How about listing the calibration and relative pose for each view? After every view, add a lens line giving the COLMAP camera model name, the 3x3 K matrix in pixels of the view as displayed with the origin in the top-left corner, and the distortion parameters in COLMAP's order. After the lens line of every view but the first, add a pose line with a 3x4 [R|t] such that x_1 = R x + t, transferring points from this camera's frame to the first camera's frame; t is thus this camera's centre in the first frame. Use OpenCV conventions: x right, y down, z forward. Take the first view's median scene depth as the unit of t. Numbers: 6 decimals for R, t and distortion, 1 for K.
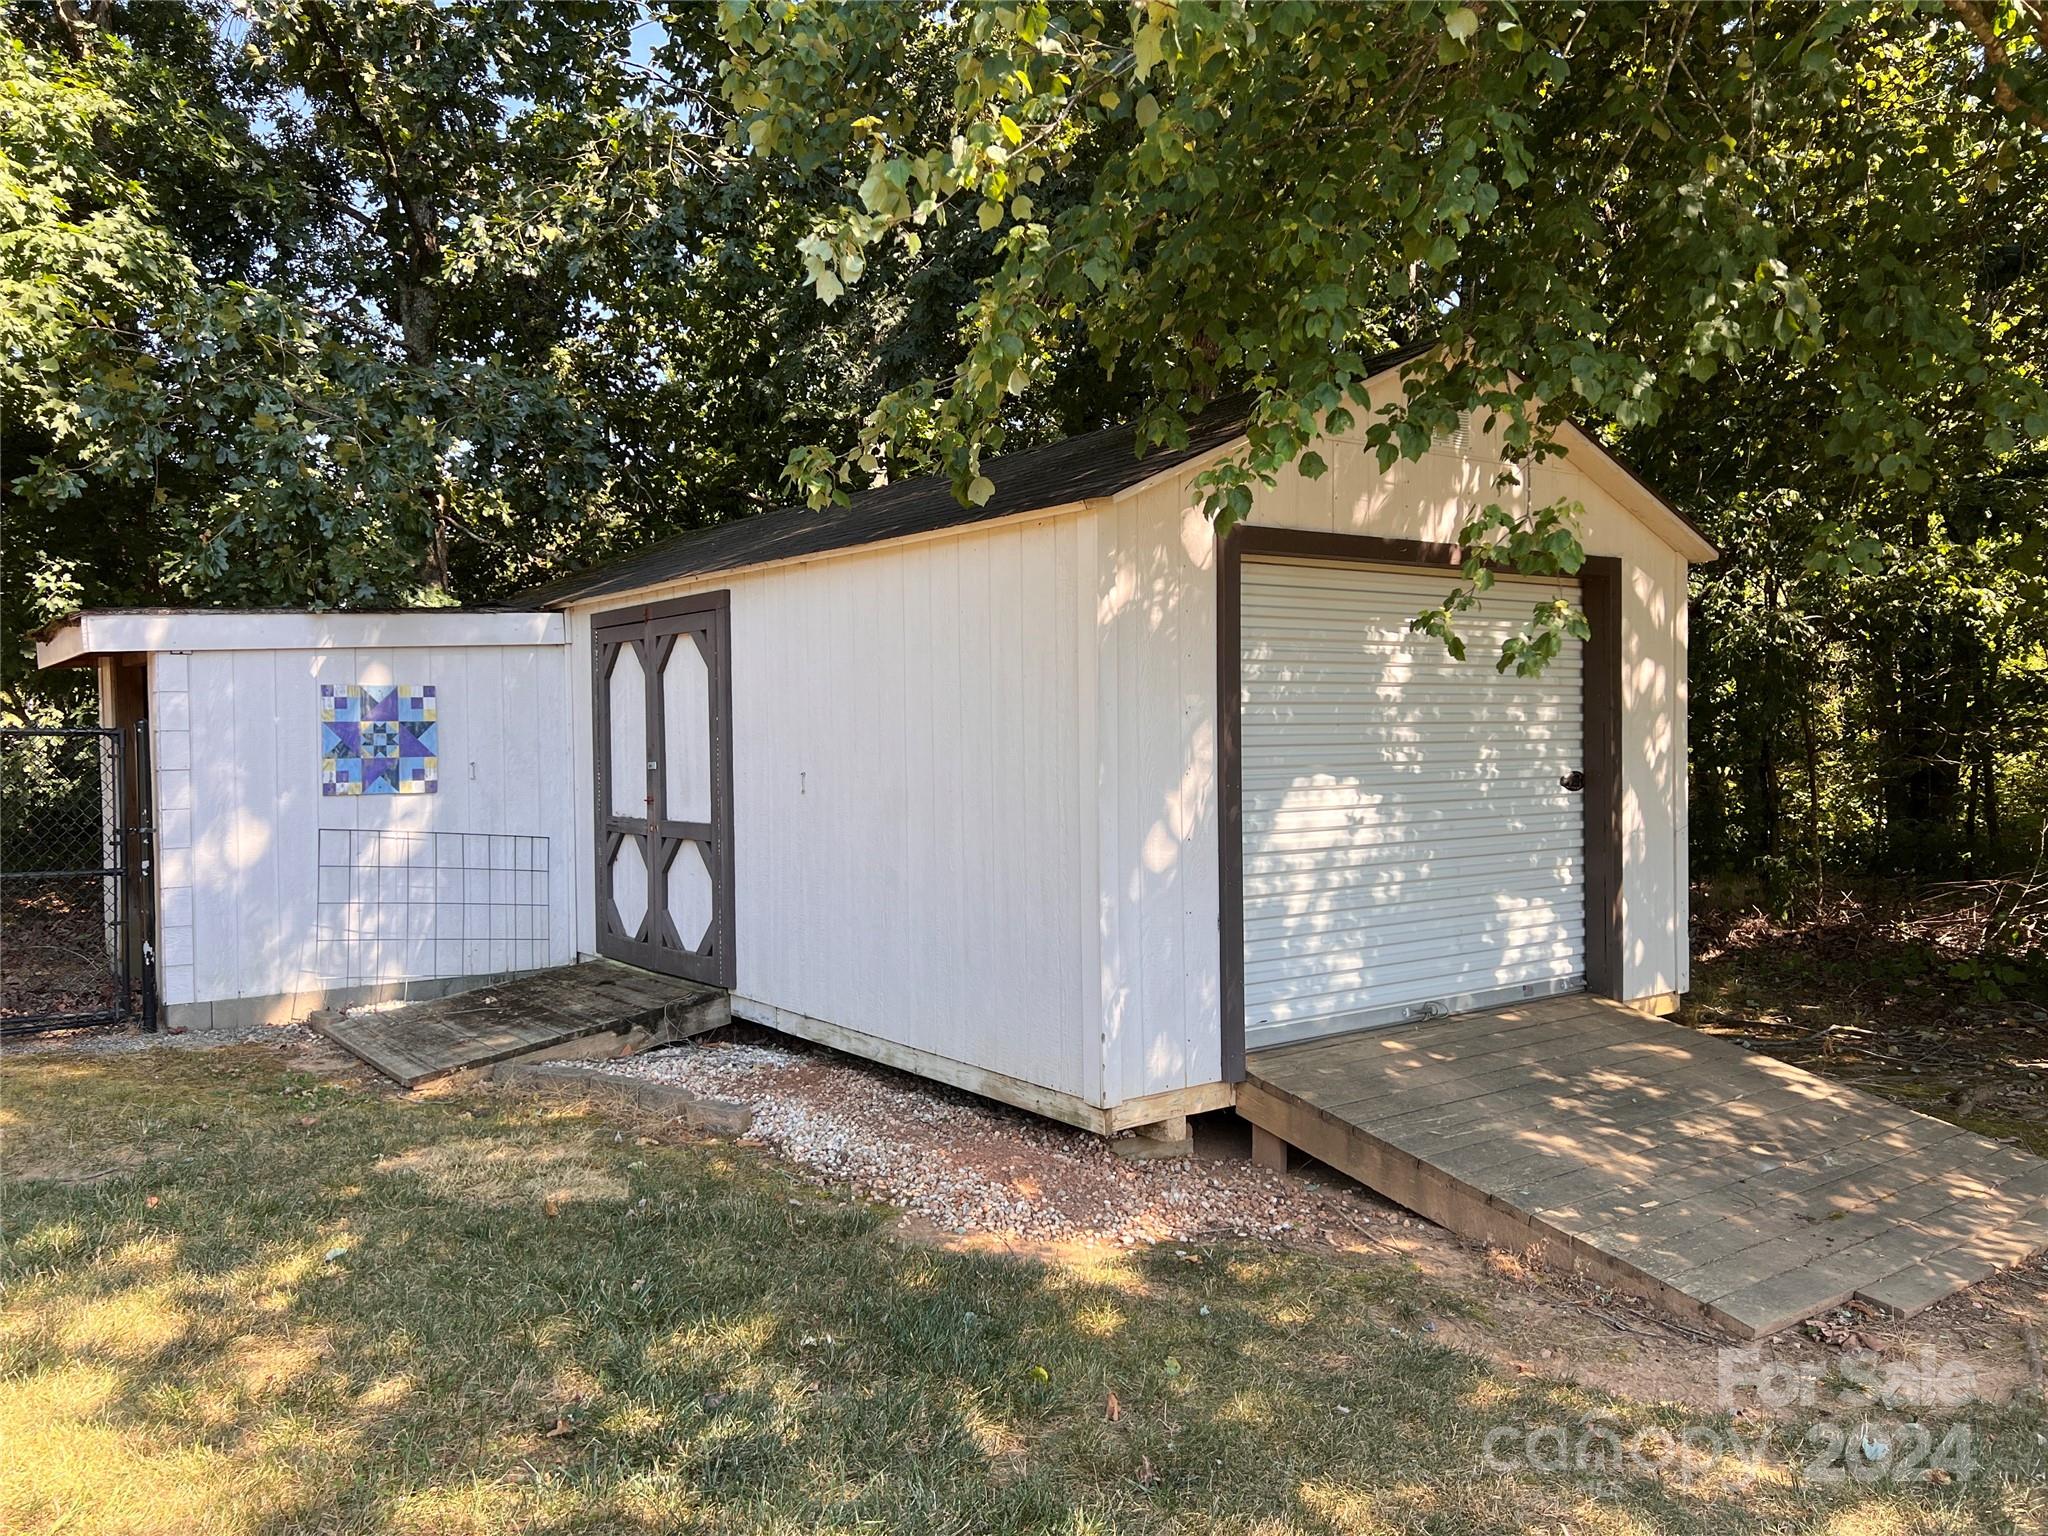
lens RADIAL K [[1558.9, 0, 1024.0], [0, 1558.9, 768.0], [0, 0, 1]] dist [-0.000259, 0.000231]
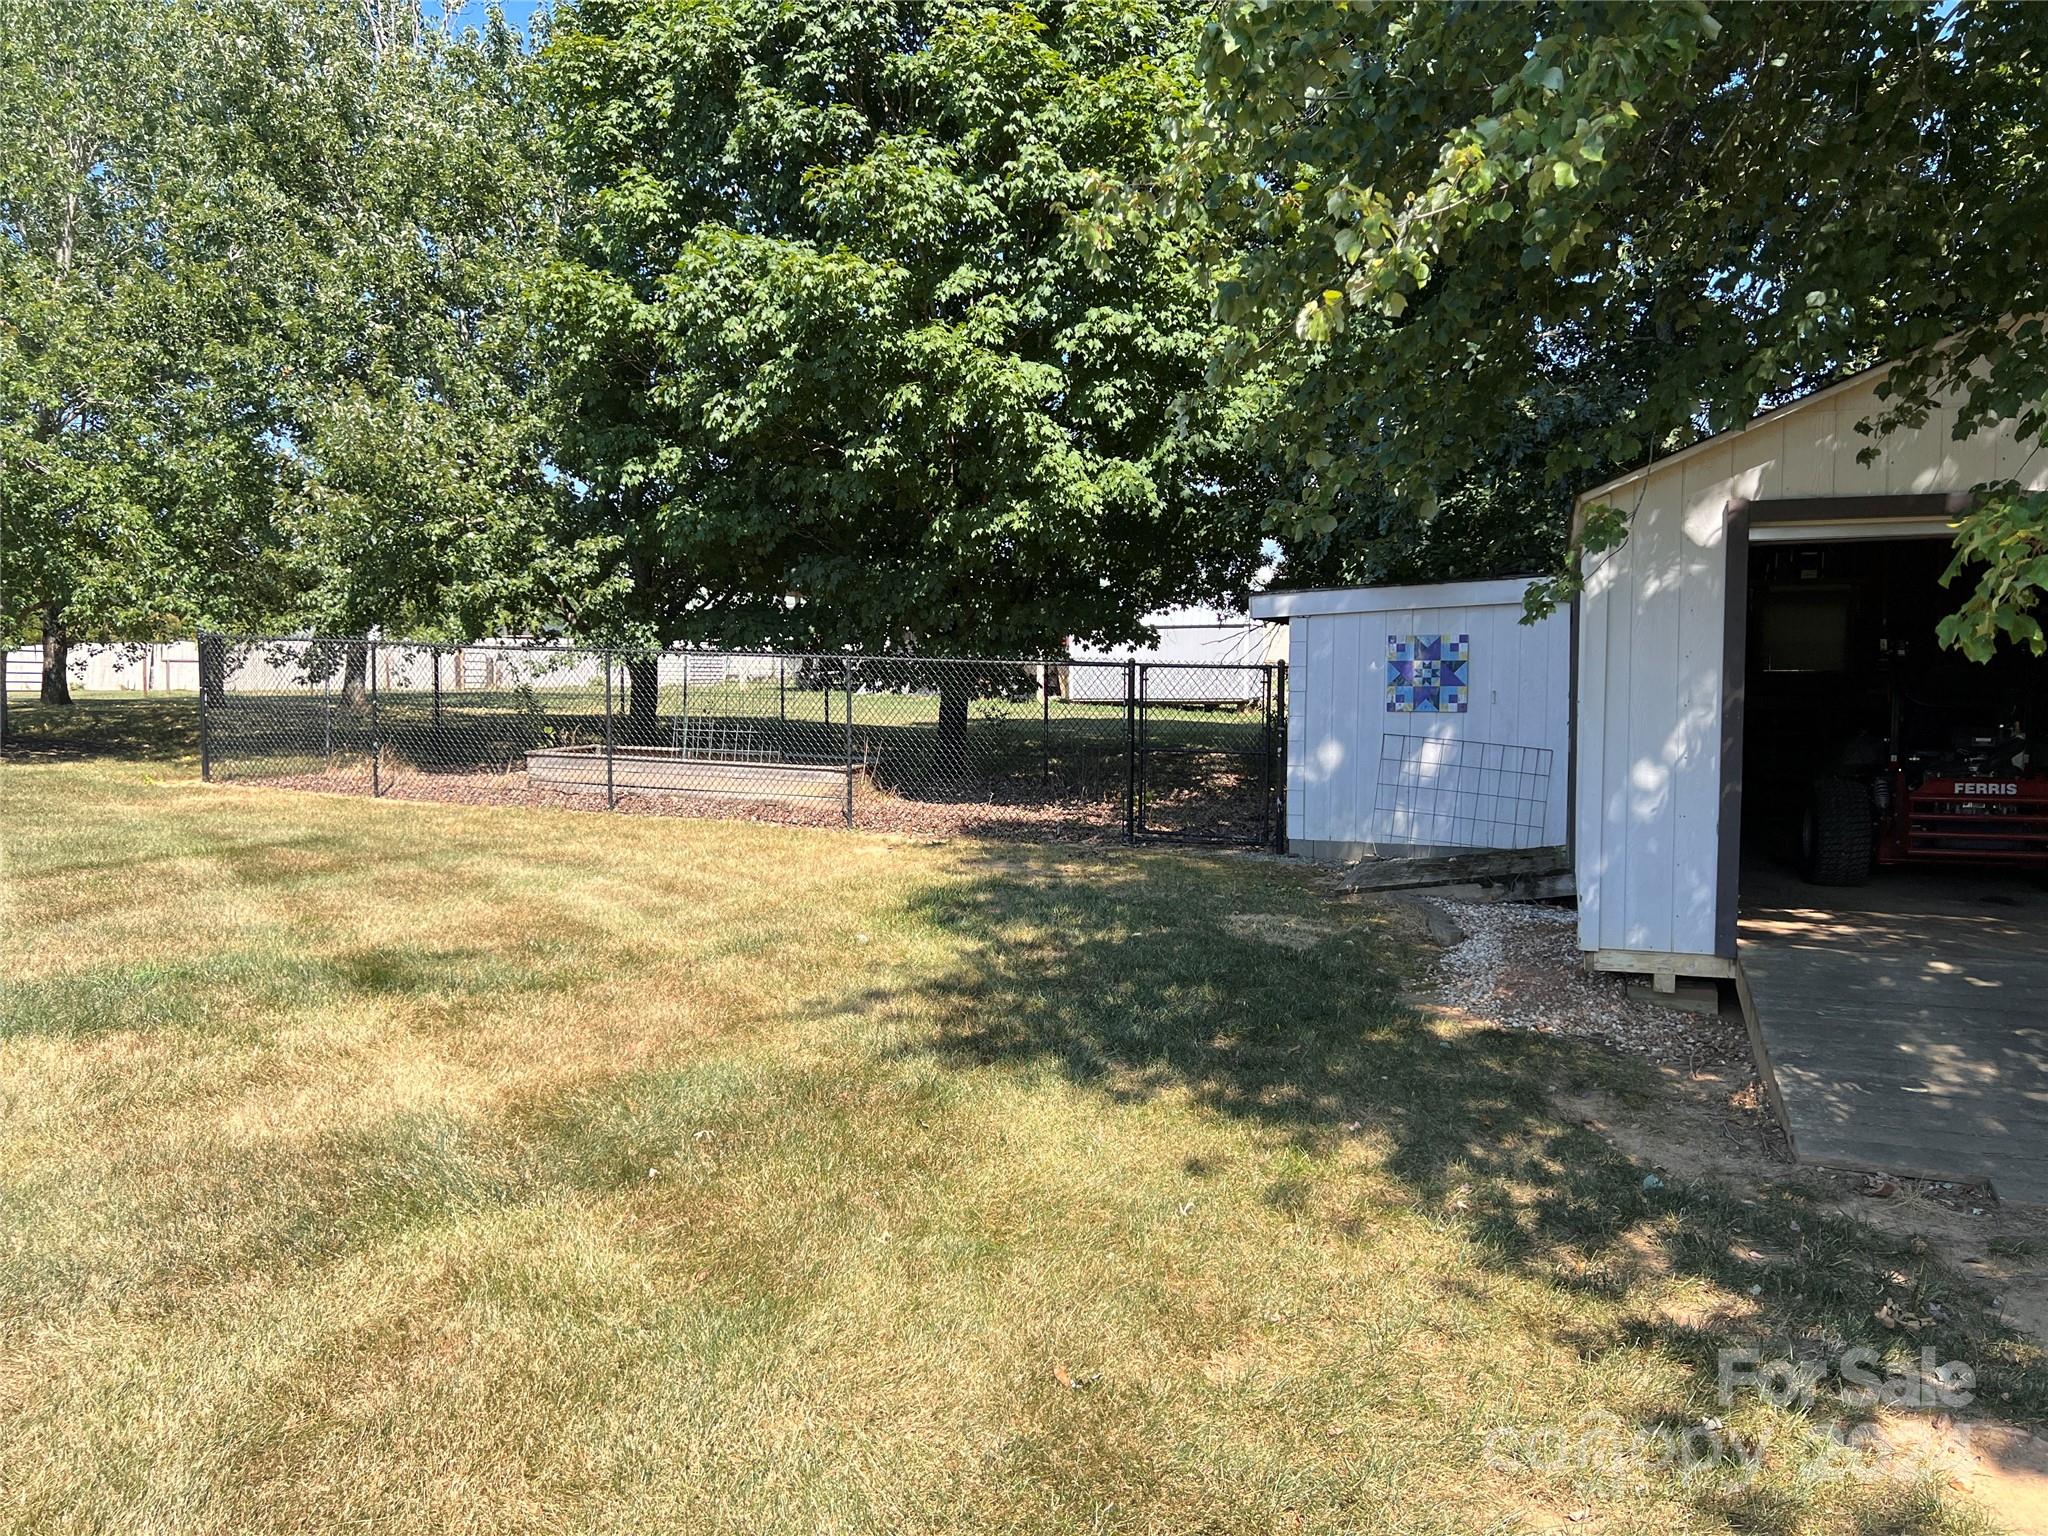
lens RADIAL K [[1558.9, 0, 1024.0], [0, 1558.9, 768.0], [0, 0, 1]] dist [-0.000259, 0.000231]
pose [[0.583245, 0.062407, -0.809895, 0.541888], [-0.018729, 0.997812, 0.063399, -0.015674], [0.812080, -0.021808, 0.583138, -0.134797]]
